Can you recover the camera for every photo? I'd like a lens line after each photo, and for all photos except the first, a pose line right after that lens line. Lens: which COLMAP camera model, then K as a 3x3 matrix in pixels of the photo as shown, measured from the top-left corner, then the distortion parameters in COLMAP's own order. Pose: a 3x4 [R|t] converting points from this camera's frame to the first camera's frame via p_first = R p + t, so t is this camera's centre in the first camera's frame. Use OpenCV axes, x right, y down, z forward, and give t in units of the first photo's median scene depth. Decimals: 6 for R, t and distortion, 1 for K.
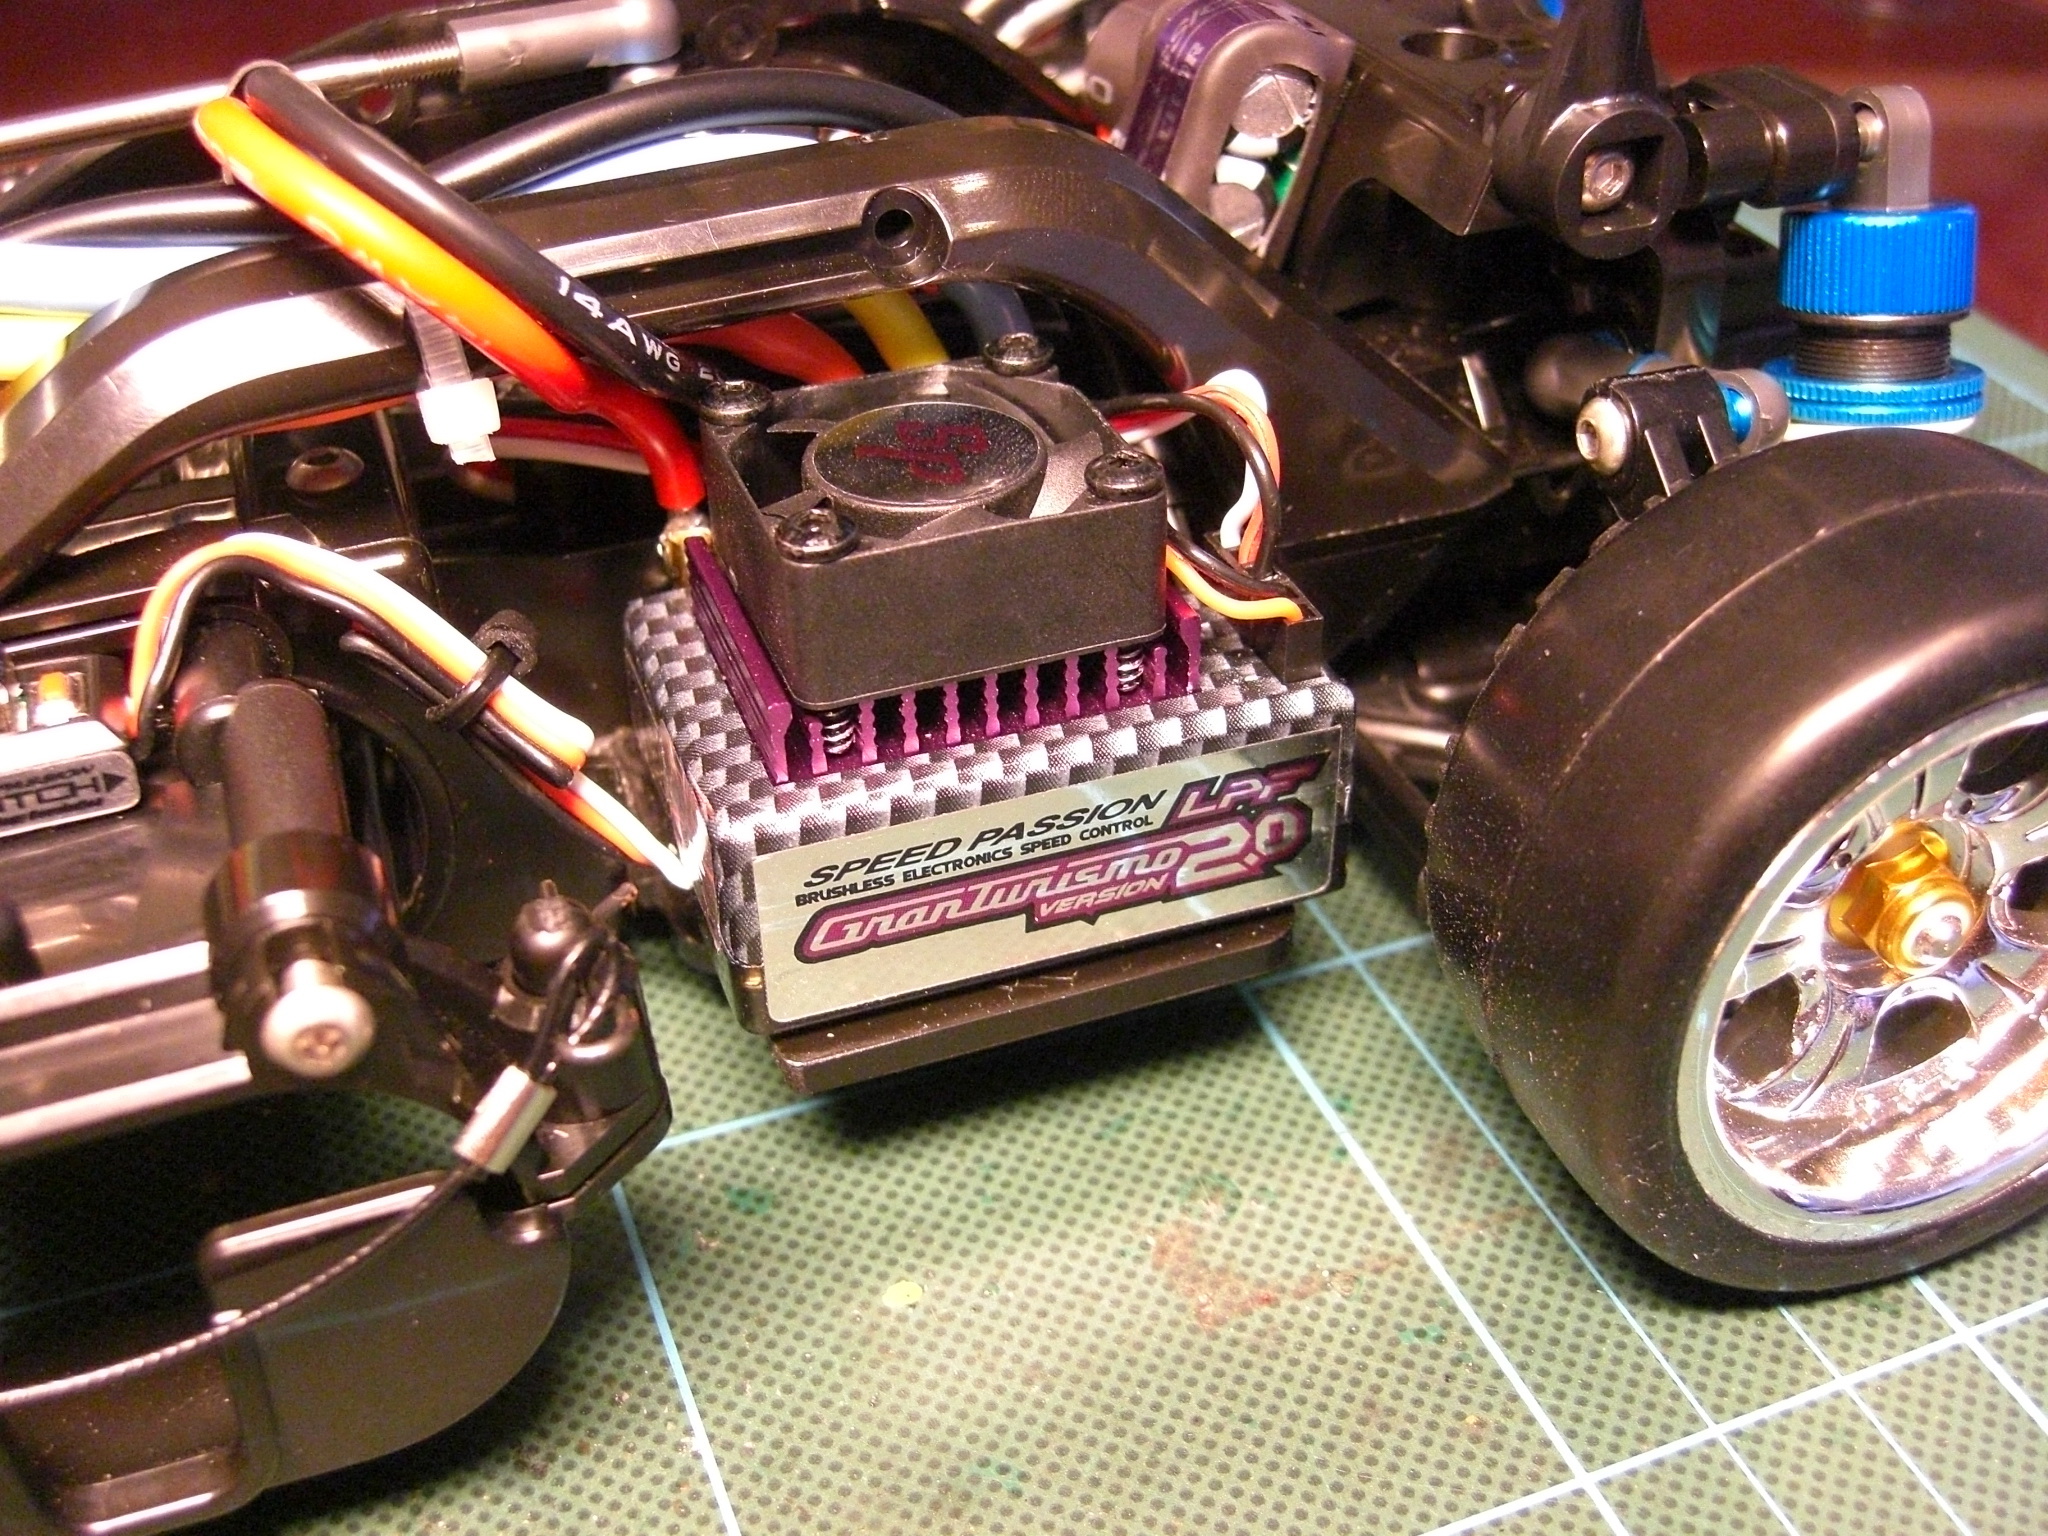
lens RADIAL K [[2296.1, 0, 1024.0], [0, 2296.1, 768.0], [0, 0, 1]] dist [-0.119030, -0.035495]
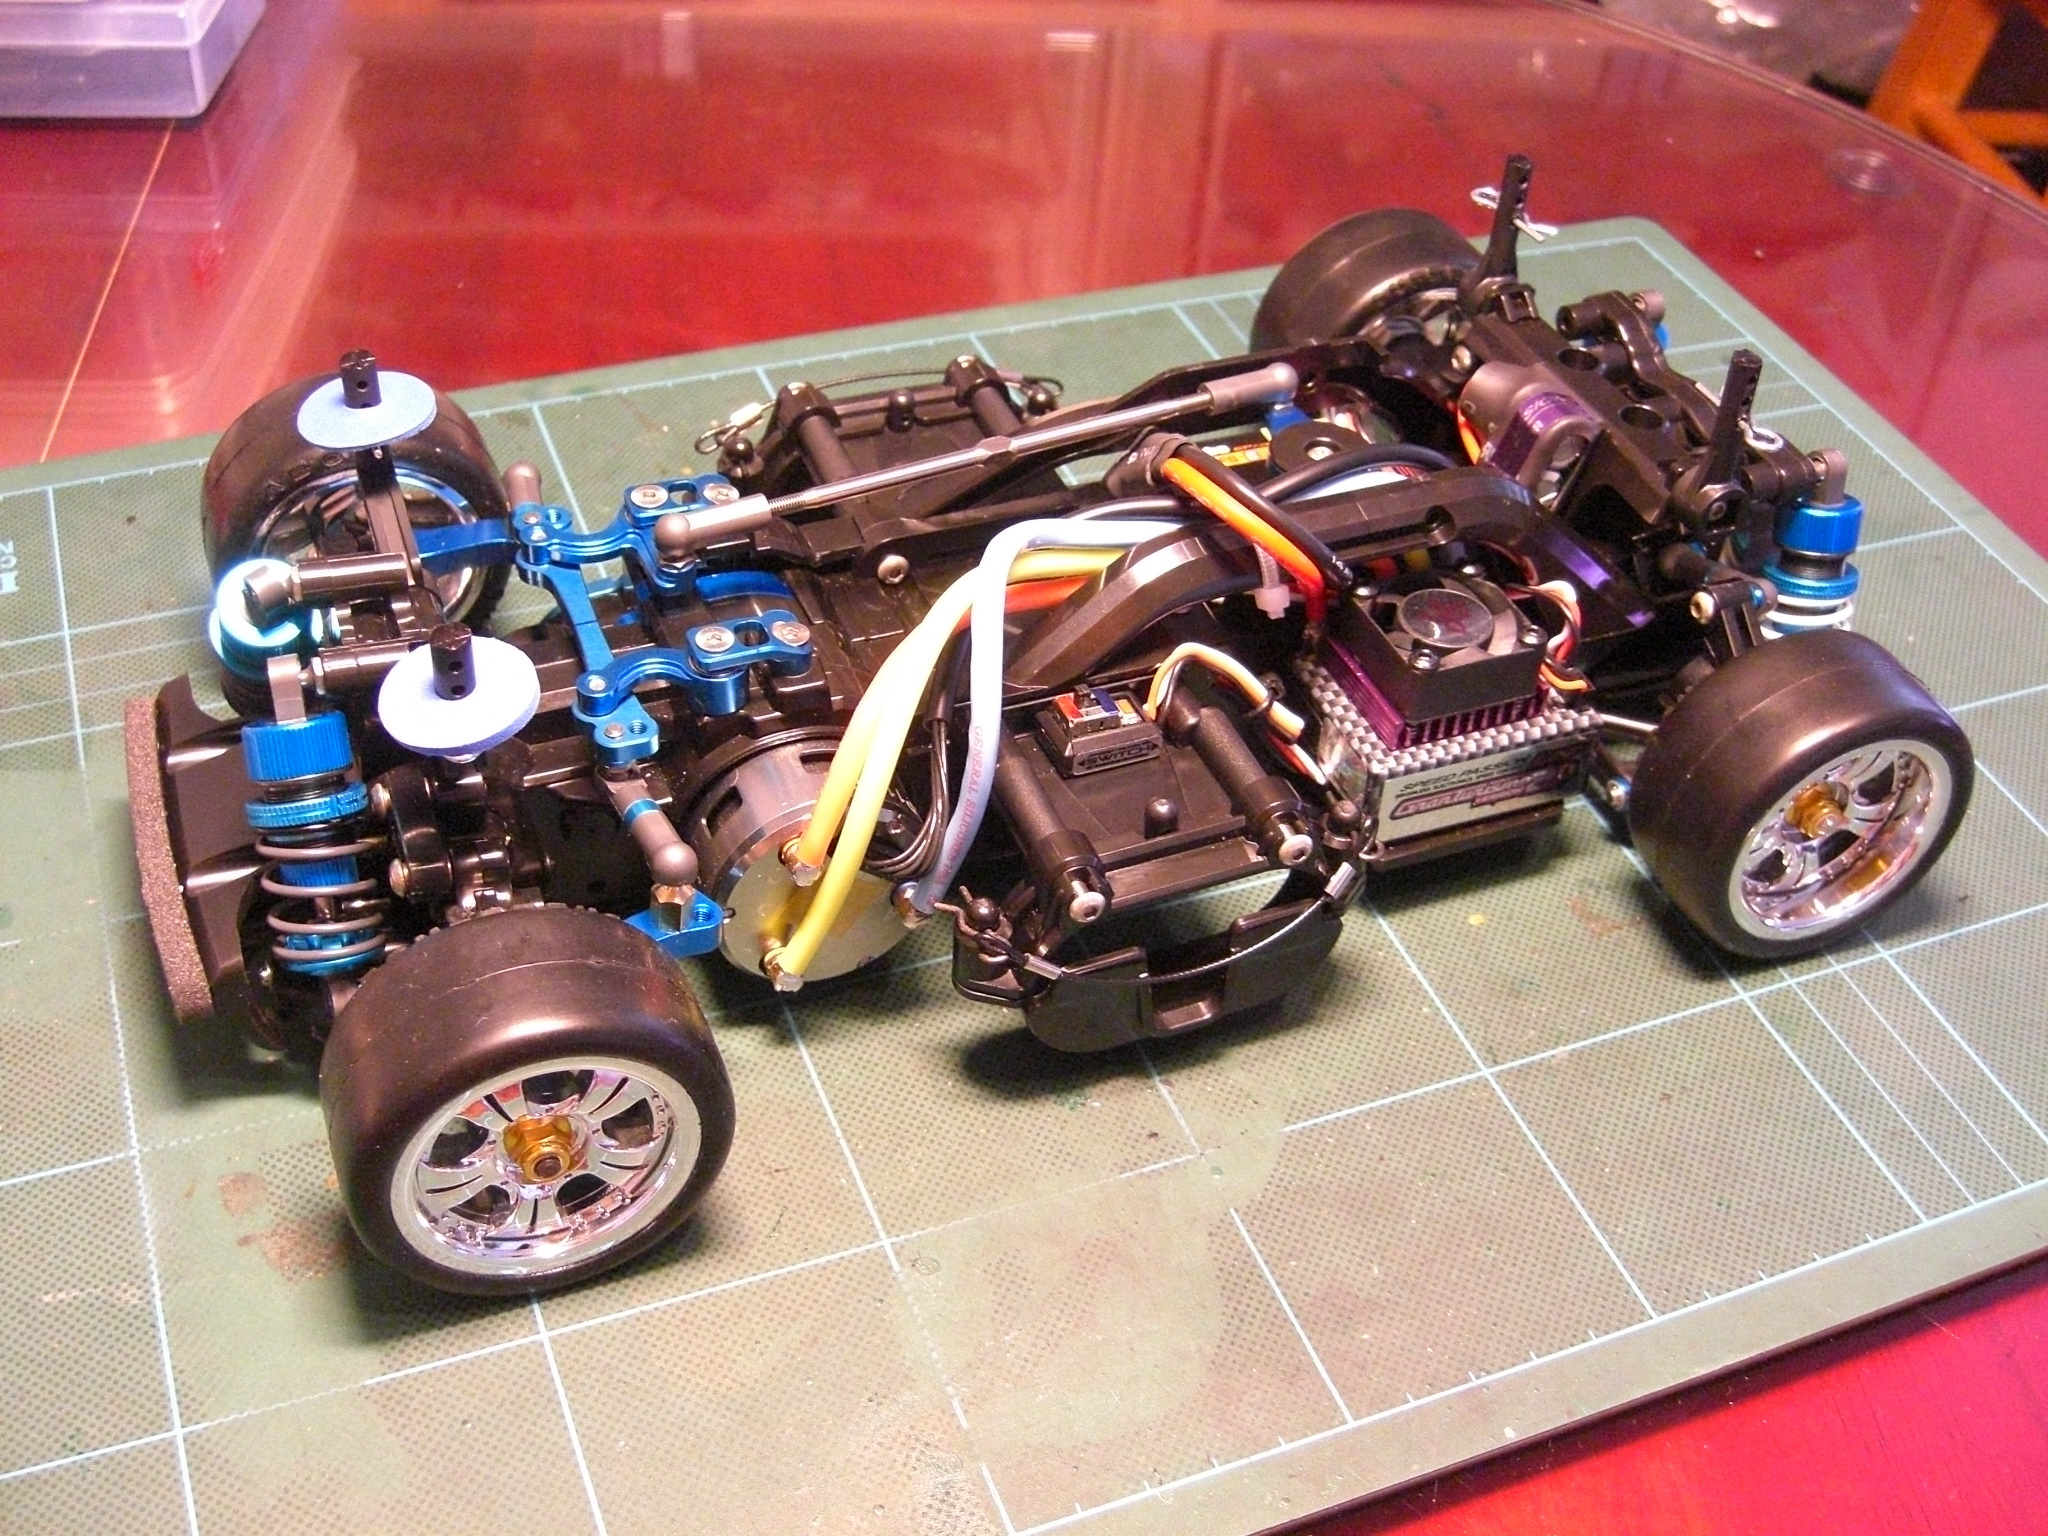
lens RADIAL K [[2296.1, 0, 1024.0], [0, 2296.1, 768.0], [0, 0, 1]] dist [-0.119030, -0.035495]
pose [[0.996101, 0.035336, 0.080830, -0.688726], [-0.043615, 0.993718, 0.103061, -0.208746], [-0.076681, -0.106184, 0.991385, -1.424162]]
